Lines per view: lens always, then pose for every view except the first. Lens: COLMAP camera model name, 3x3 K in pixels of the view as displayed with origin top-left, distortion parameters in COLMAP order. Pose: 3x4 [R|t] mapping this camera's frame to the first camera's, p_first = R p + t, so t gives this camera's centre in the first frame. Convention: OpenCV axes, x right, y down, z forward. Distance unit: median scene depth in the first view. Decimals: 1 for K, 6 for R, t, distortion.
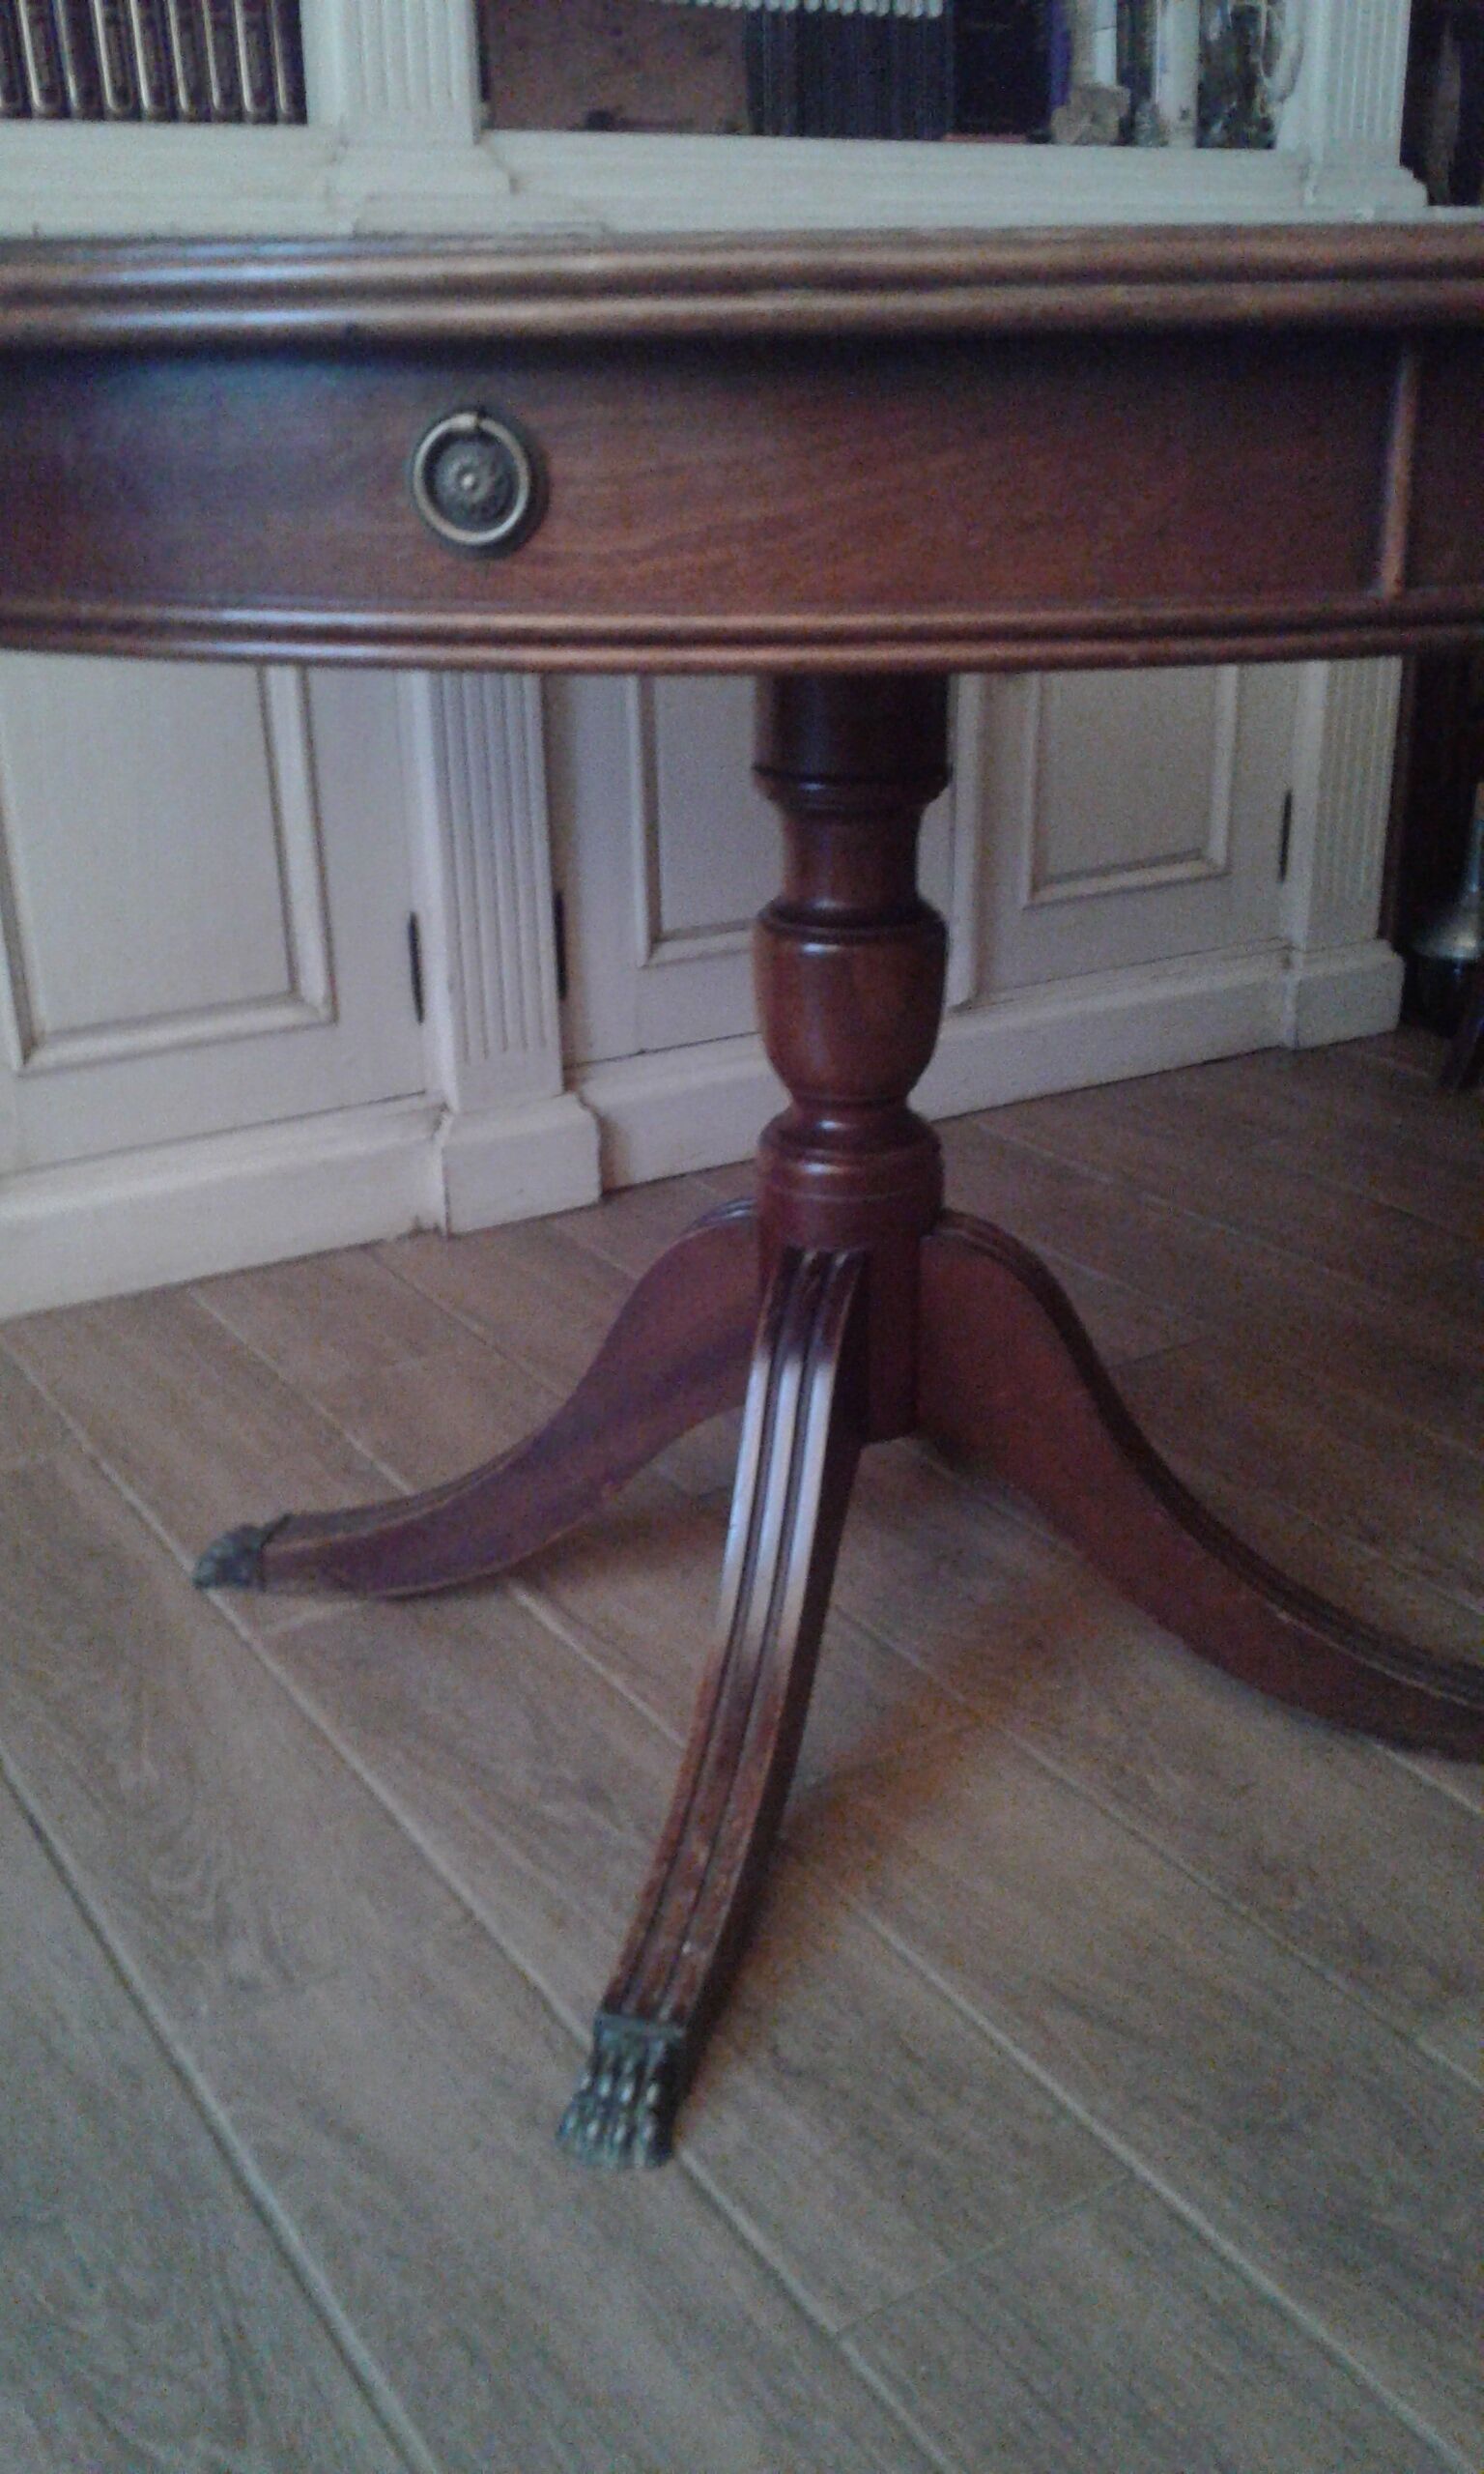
lens RADIAL K [[2307.3, 0, 758.0], [0, 2307.3, 1252.9], [0, 0, 1]] dist [-0.011949, 0.000000]
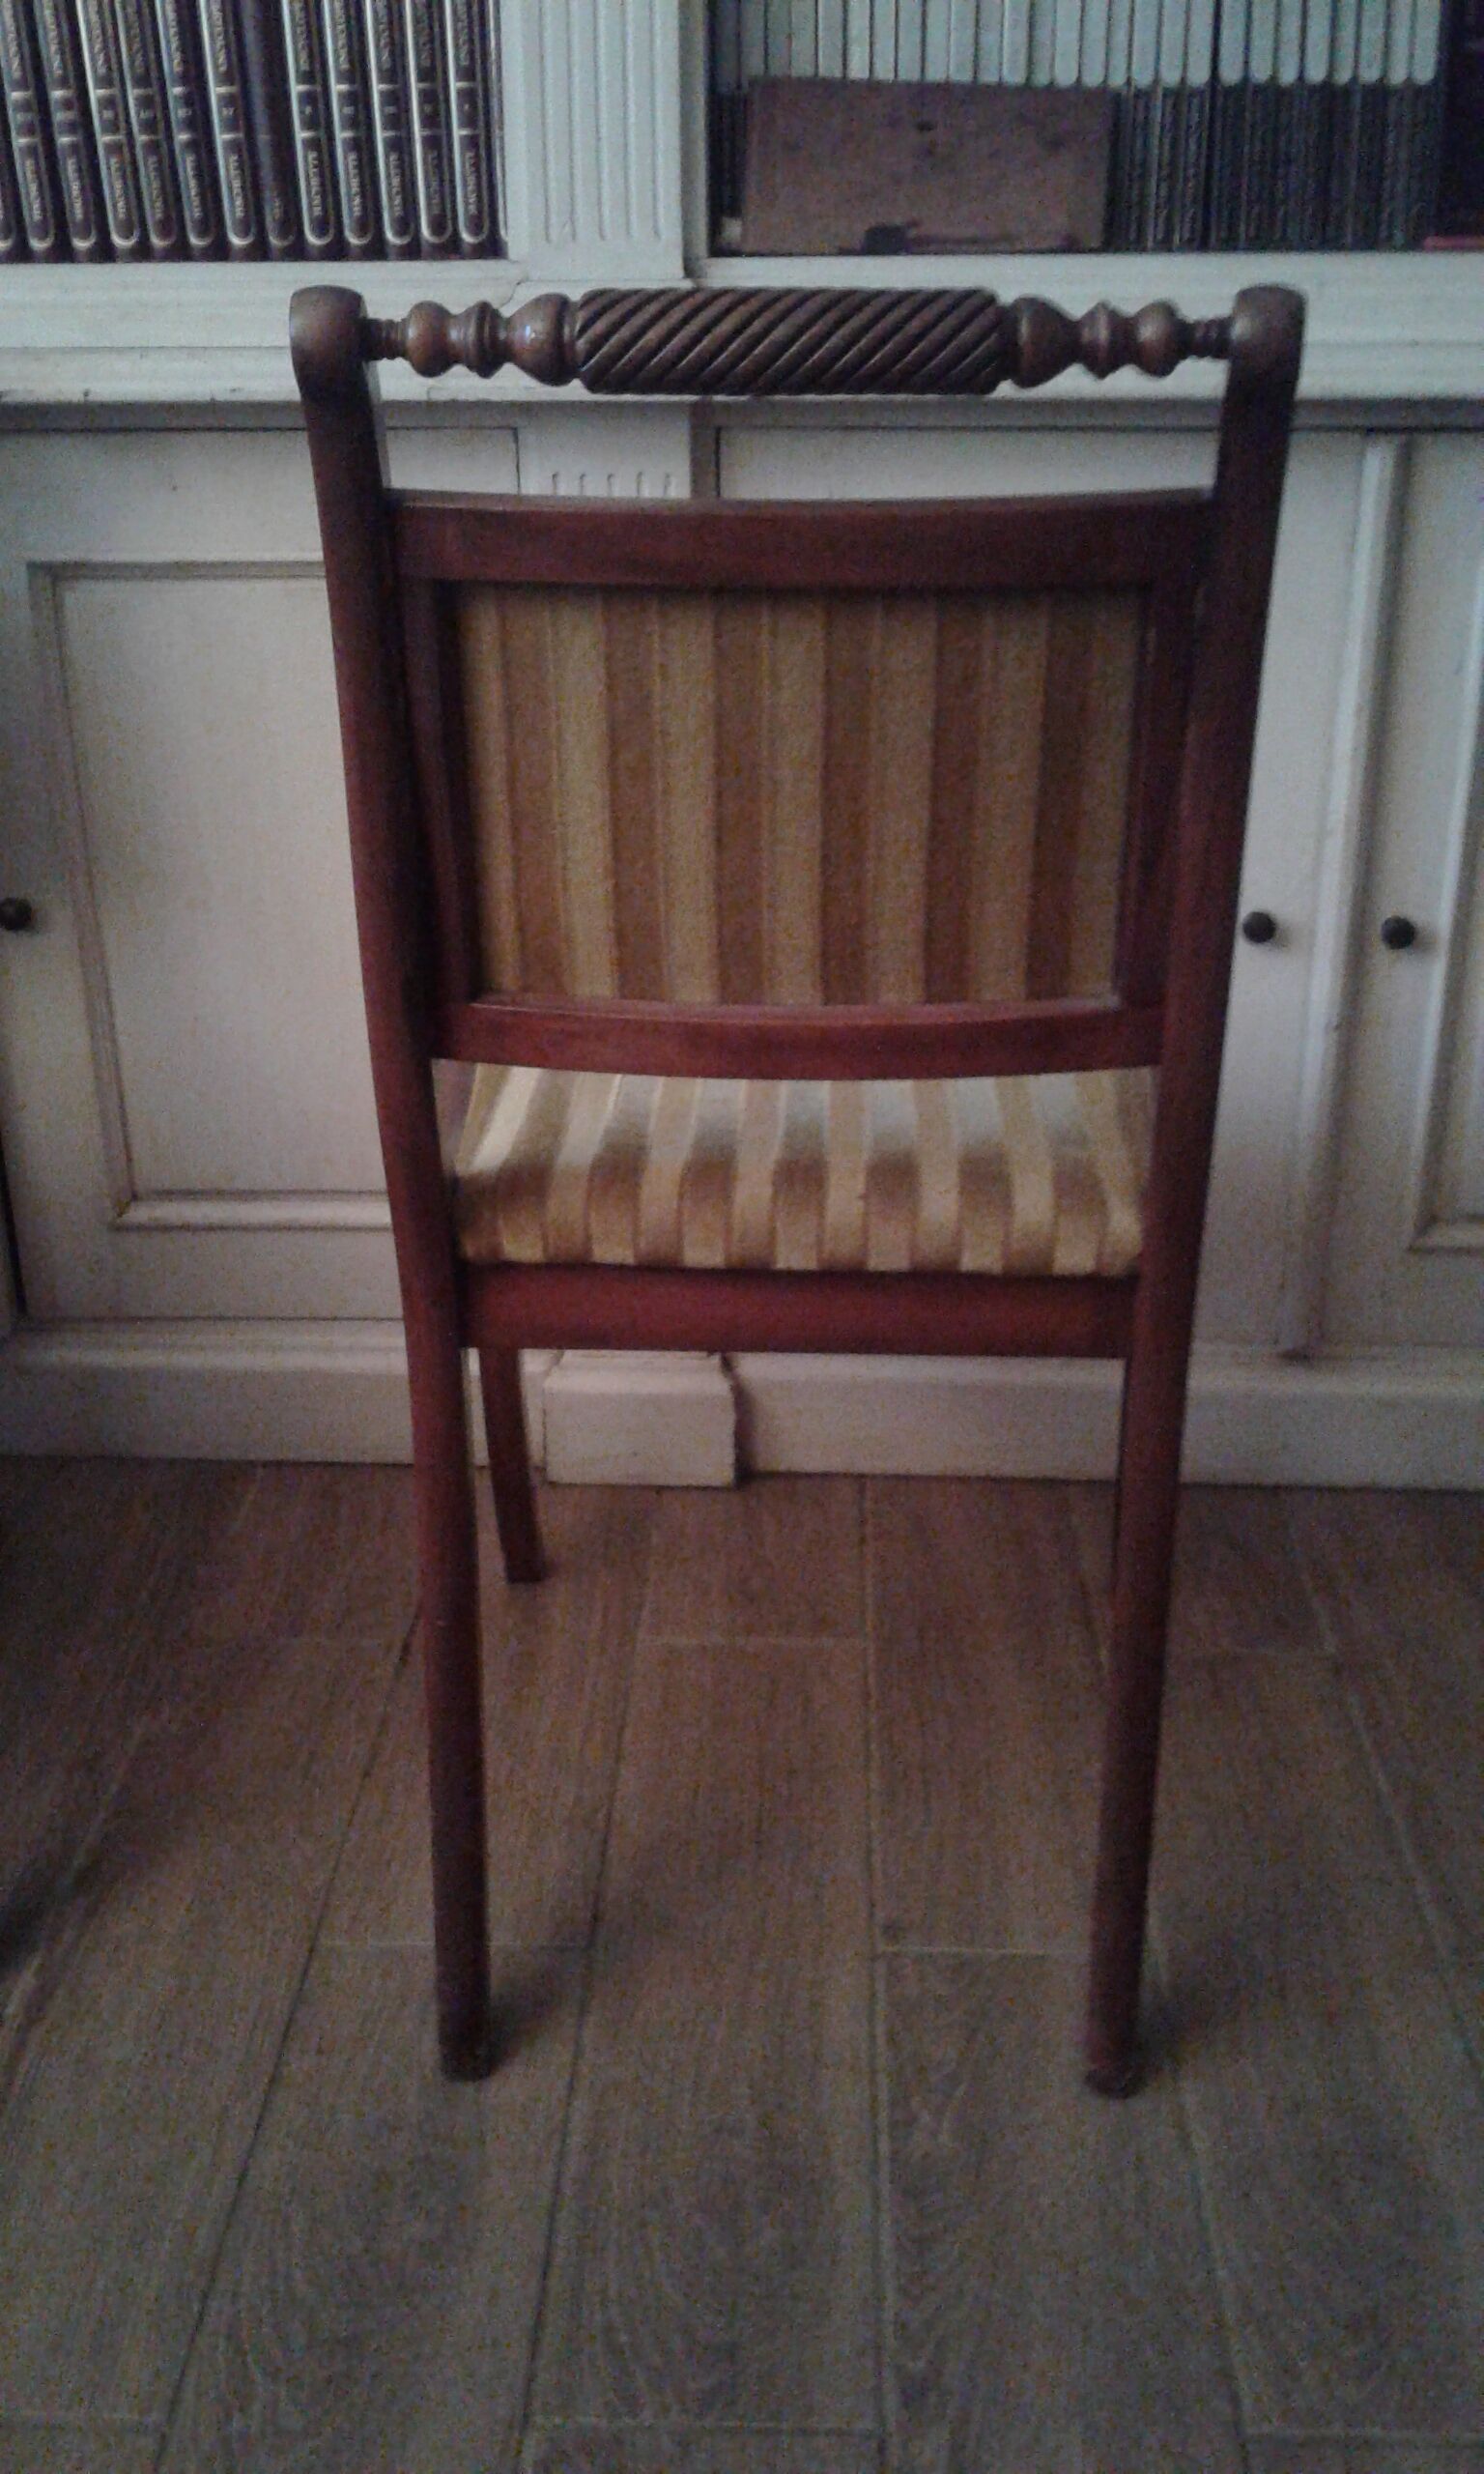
lens RADIAL K [[2307.3, 0, 751.1], [0, 2307.3, 1232.4], [0, 0, 1]] dist [-0.011949, 0.000000]
pose [[0.823519, 0.232840, -0.517303, 0.557856], [-0.217767, 0.971775, 0.090725, -0.299412], [0.523827, 0.037937, 0.850980, 0.411763]]
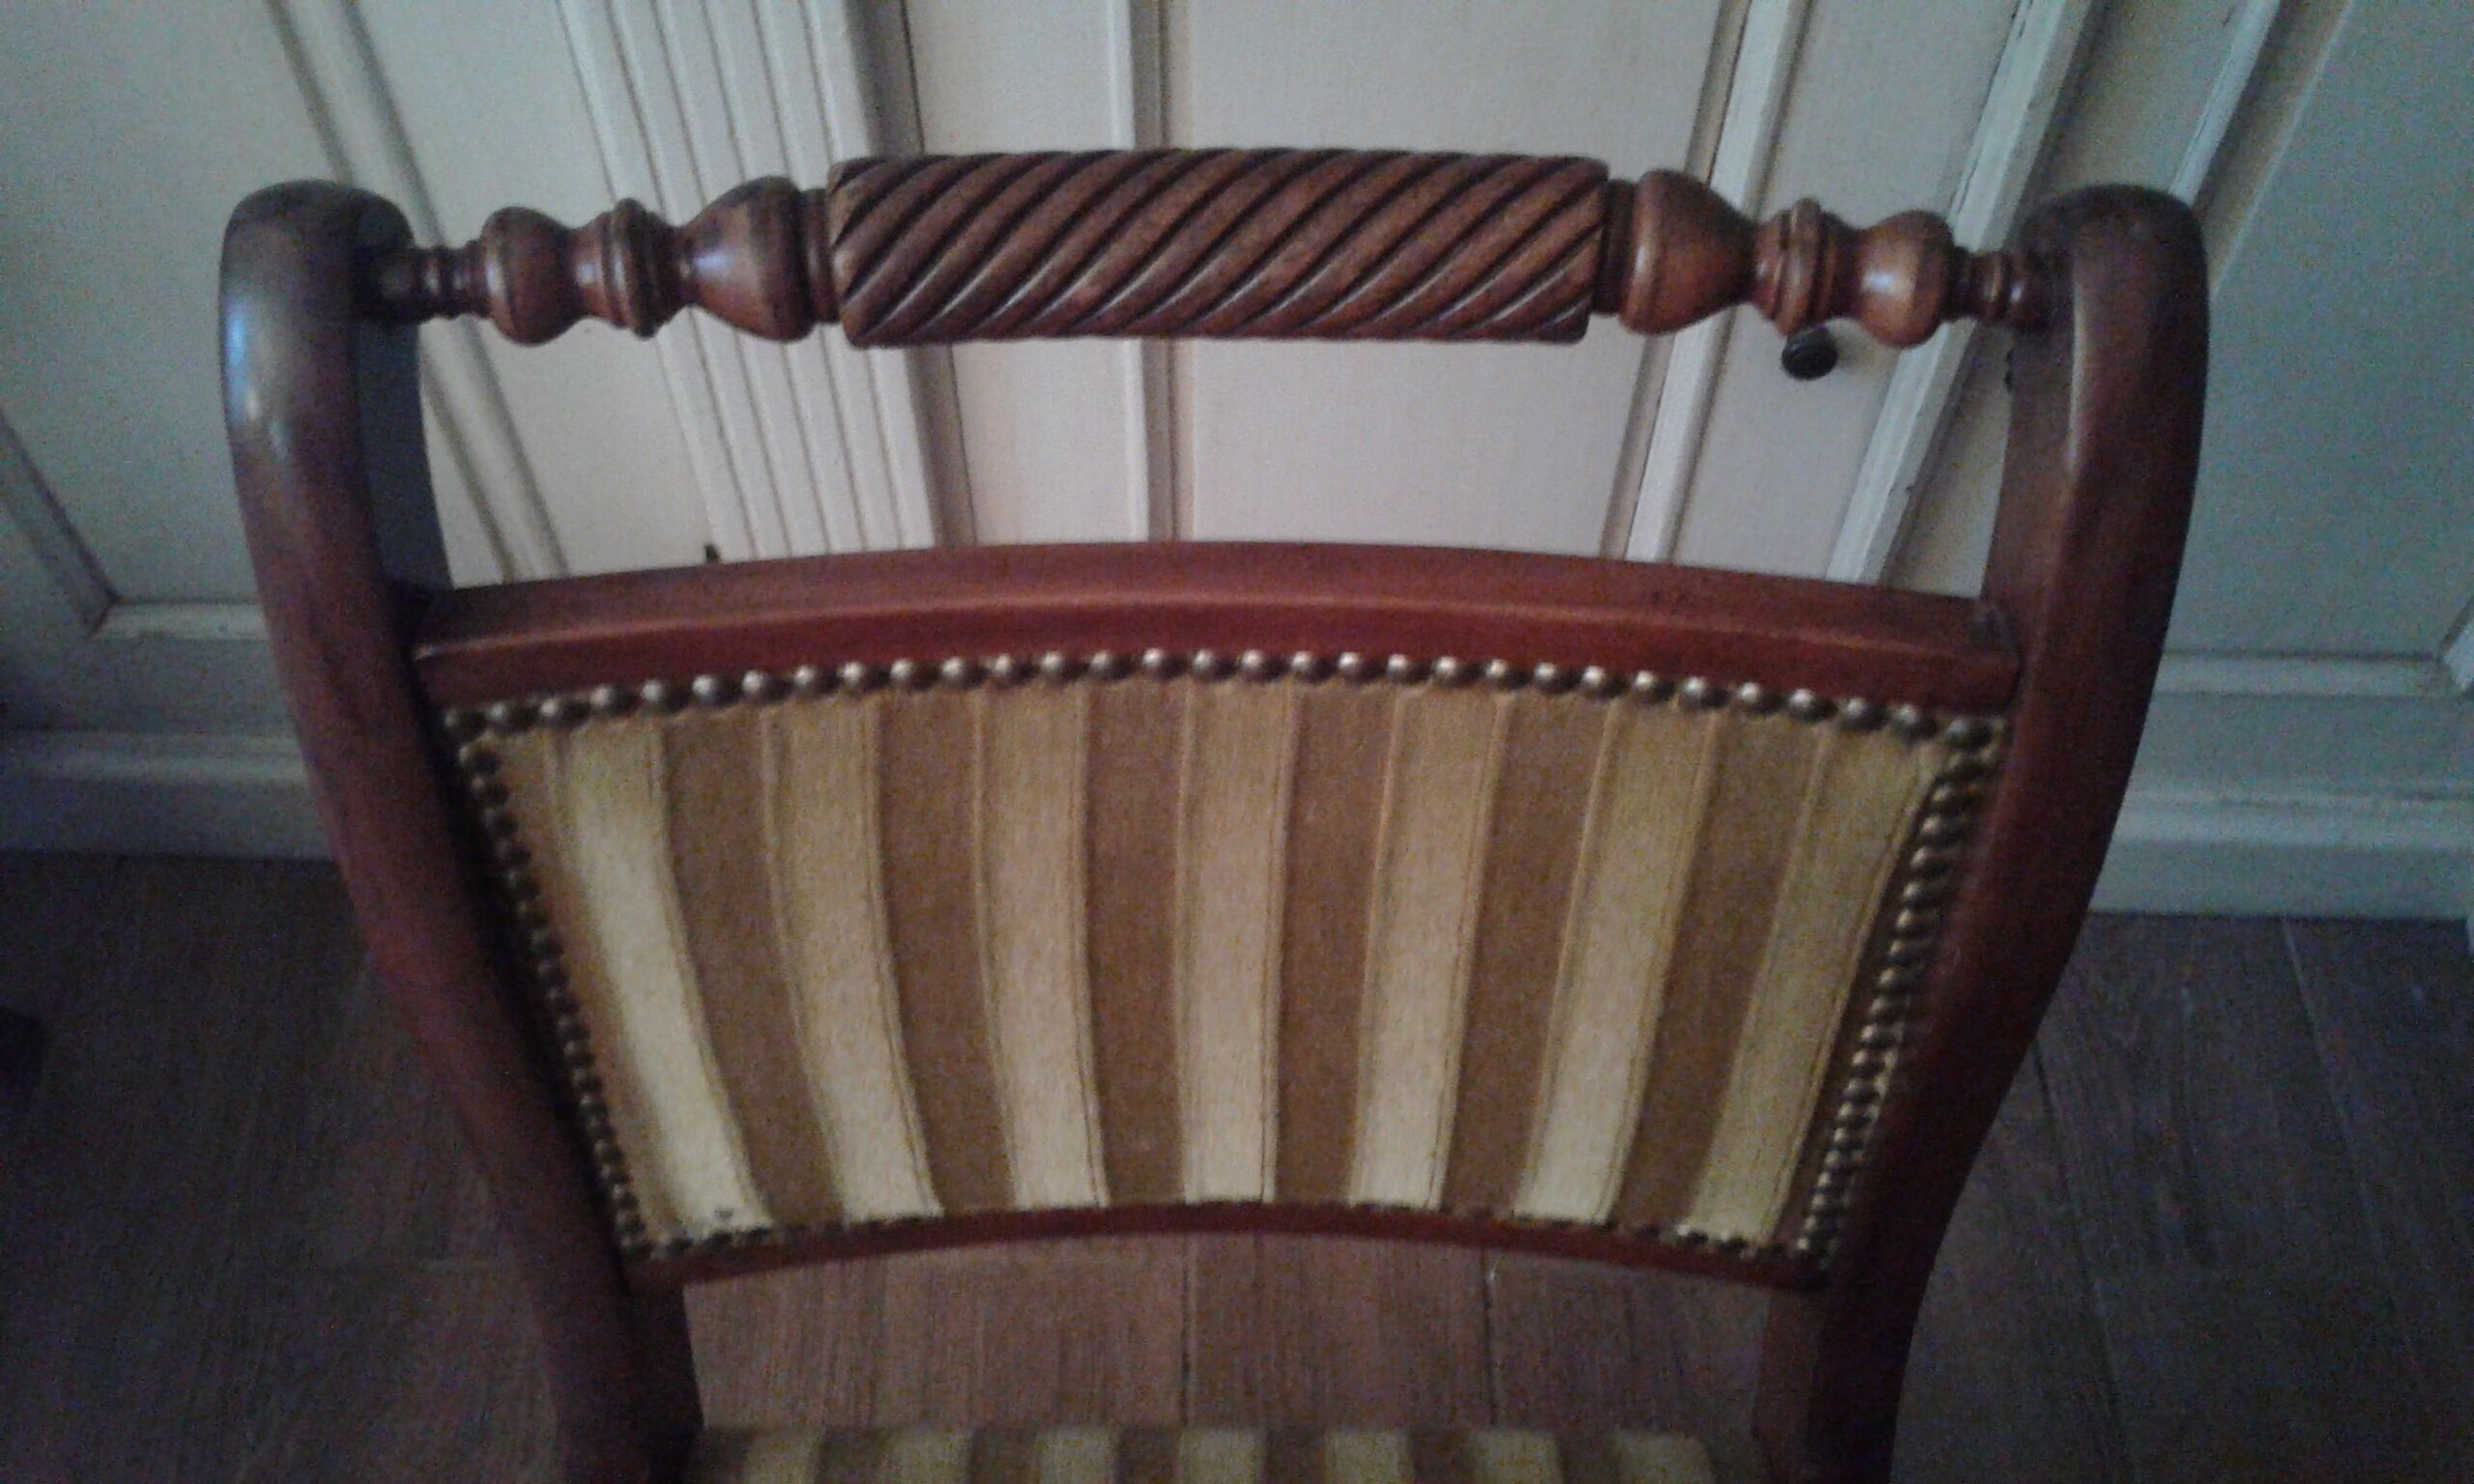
lens RADIAL K [[2307.3, 0, 1250.6], [0, 2307.3, 647.3], [0, 0, 1]] dist [-0.011949, 0.000000]
pose [[0.842475, 0.449288, -0.297280, 0.223550], [-0.219627, 0.790305, 0.571999, -0.716697], [0.491934, -0.416604, 0.764488, 0.878068]]
